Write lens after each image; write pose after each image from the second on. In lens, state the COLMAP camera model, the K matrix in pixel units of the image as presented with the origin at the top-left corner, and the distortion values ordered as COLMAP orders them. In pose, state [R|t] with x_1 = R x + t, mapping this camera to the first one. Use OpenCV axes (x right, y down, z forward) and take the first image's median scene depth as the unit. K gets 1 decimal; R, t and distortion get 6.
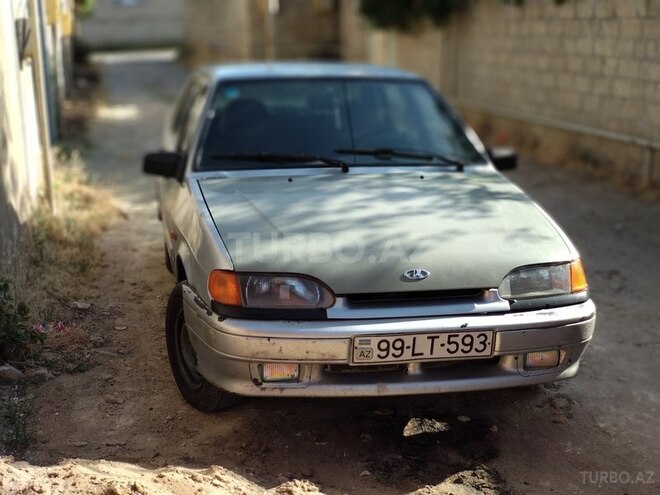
lens RADIAL K [[993.2, 0, 329.9], [0, 993.2, 248.0], [0, 0, 1]] dist [-0.297819, 0.000000]
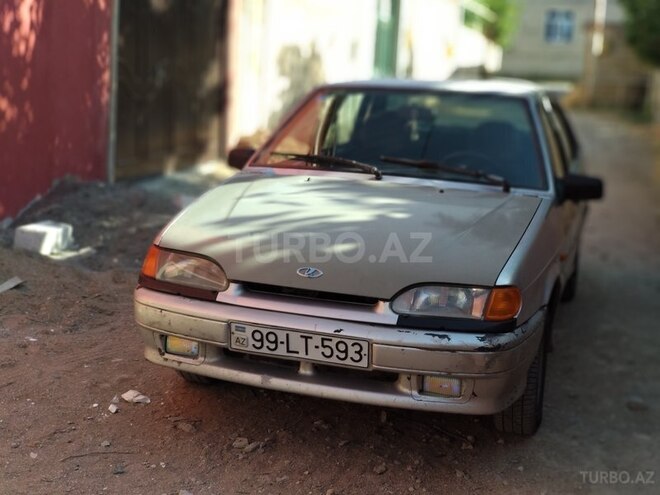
lens RADIAL K [[993.2, 0, 330.5], [0, 993.2, 249.4], [0, 0, 1]] dist [-0.297819, 0.000000]
pose [[0.913577, 0.135874, -0.383295, 0.487315], [-0.144015, 0.989547, 0.007527, -0.006545], [0.380311, 0.048324, 0.923595, 0.094319]]
